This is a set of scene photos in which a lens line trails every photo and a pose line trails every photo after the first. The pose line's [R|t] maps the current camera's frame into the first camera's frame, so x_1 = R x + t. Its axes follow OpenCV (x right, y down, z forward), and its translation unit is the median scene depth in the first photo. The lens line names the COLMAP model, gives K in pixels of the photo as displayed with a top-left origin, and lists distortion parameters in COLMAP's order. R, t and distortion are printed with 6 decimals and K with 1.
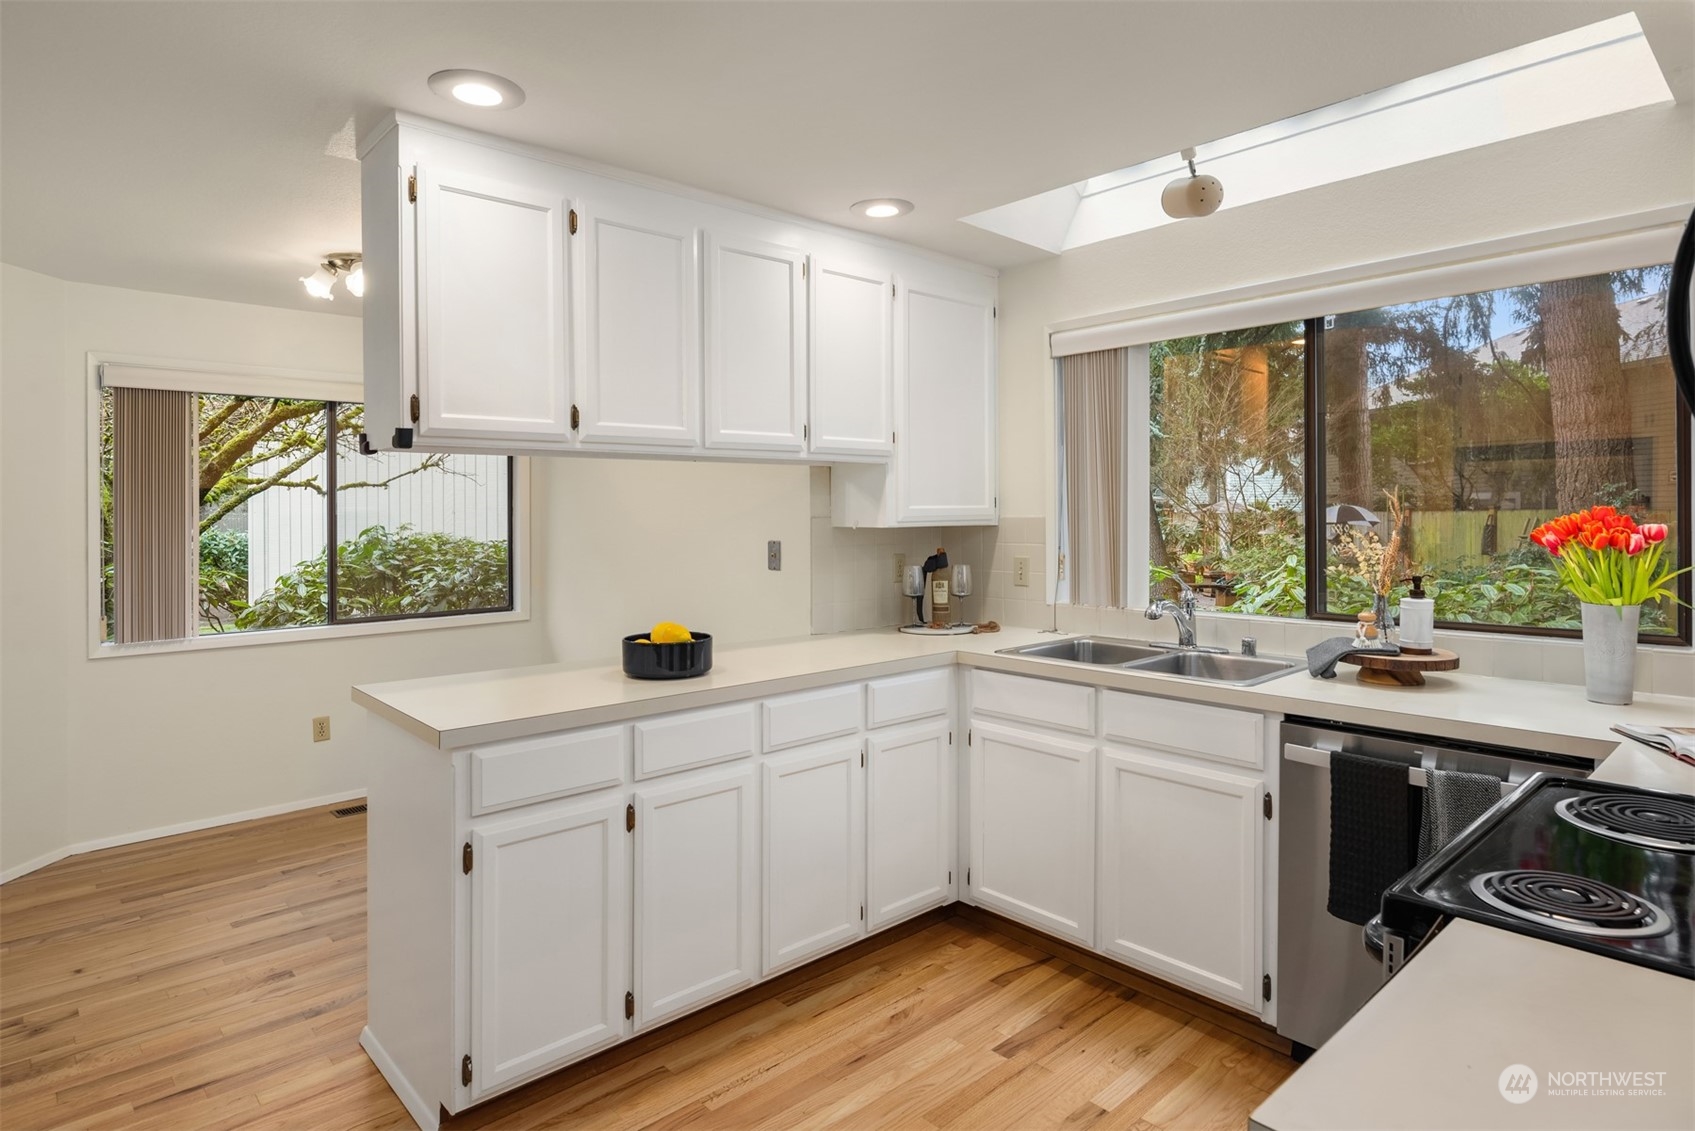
lens RADIAL K [[919.2, 0, 839.3], [0, 919.2, 515.1], [0, 0, 1]] dist [-0.001653, -0.000574]
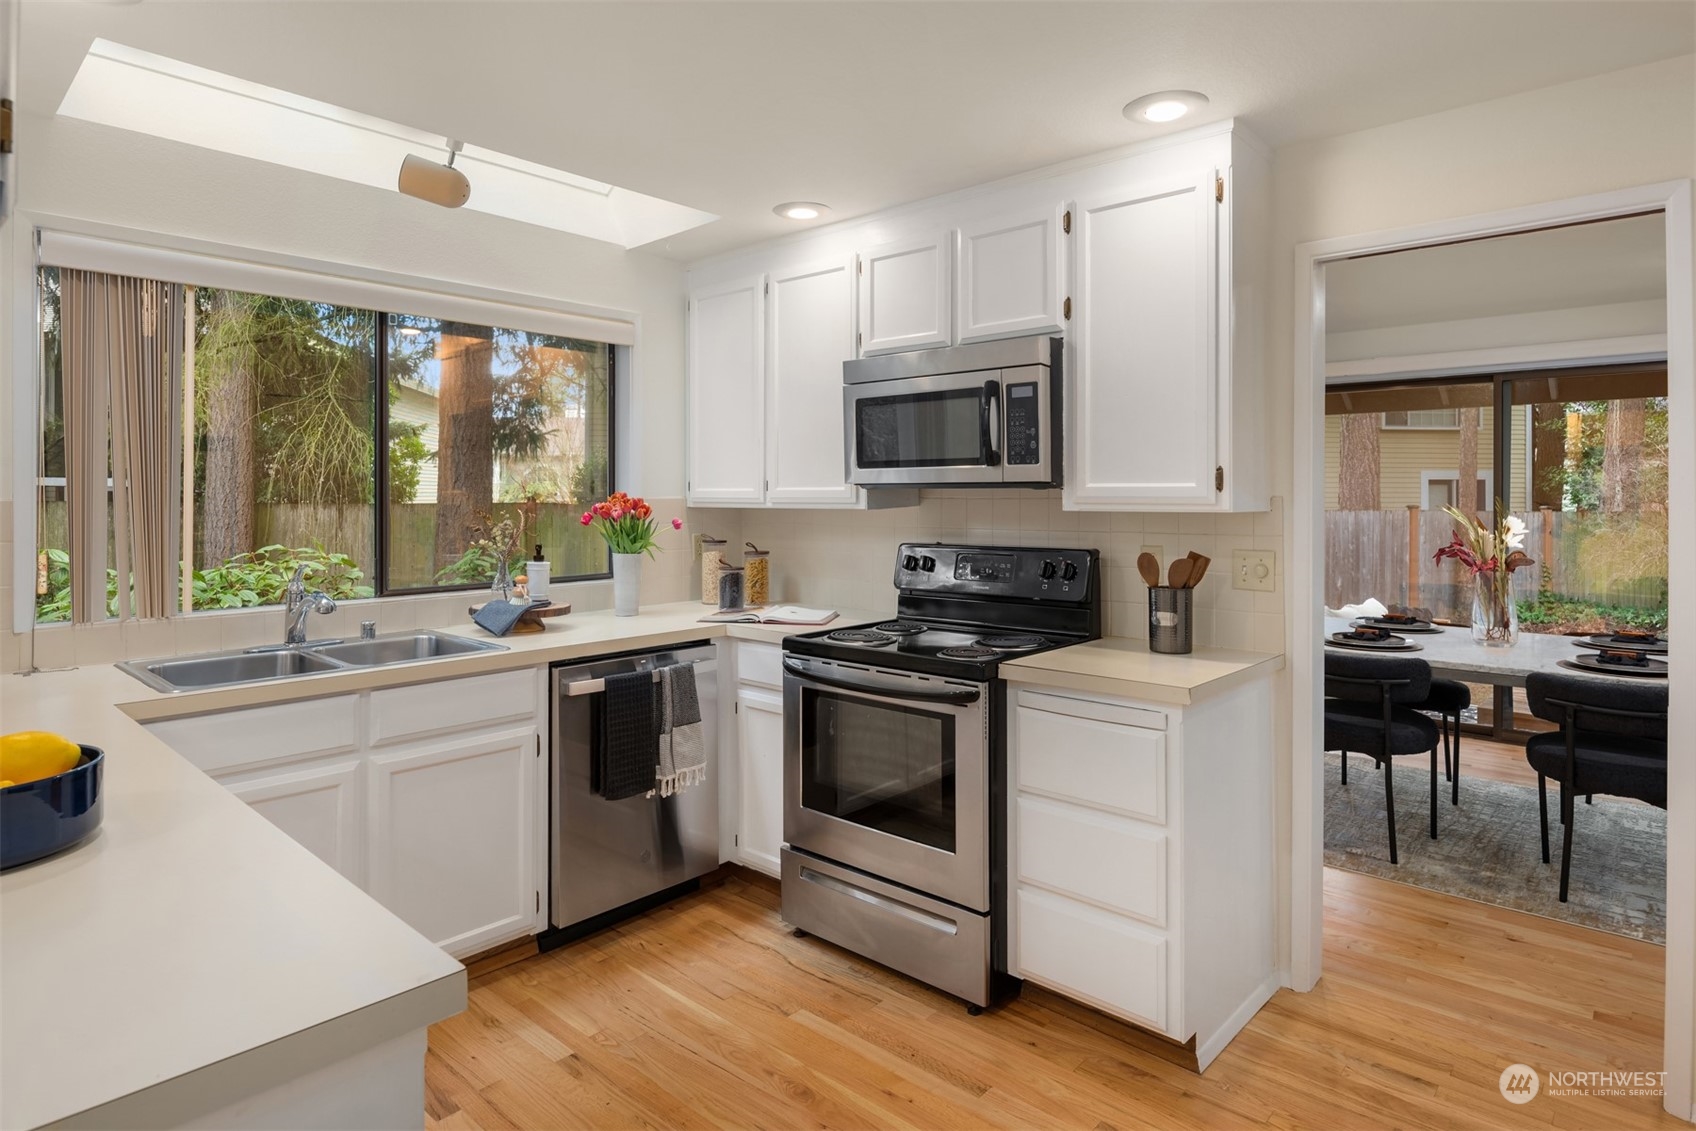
lens RADIAL K [[946.1, 0, 849.8], [0, 946.1, 493.6], [0, 0, 1]] dist [0.000895, -0.000080]
pose [[-0.092387, 0.007739, 0.995693, -0.736809], [-0.000157, 0.999970, -0.007787, 0.004978], [-0.995723, -0.000876, -0.092383, 0.685301]]
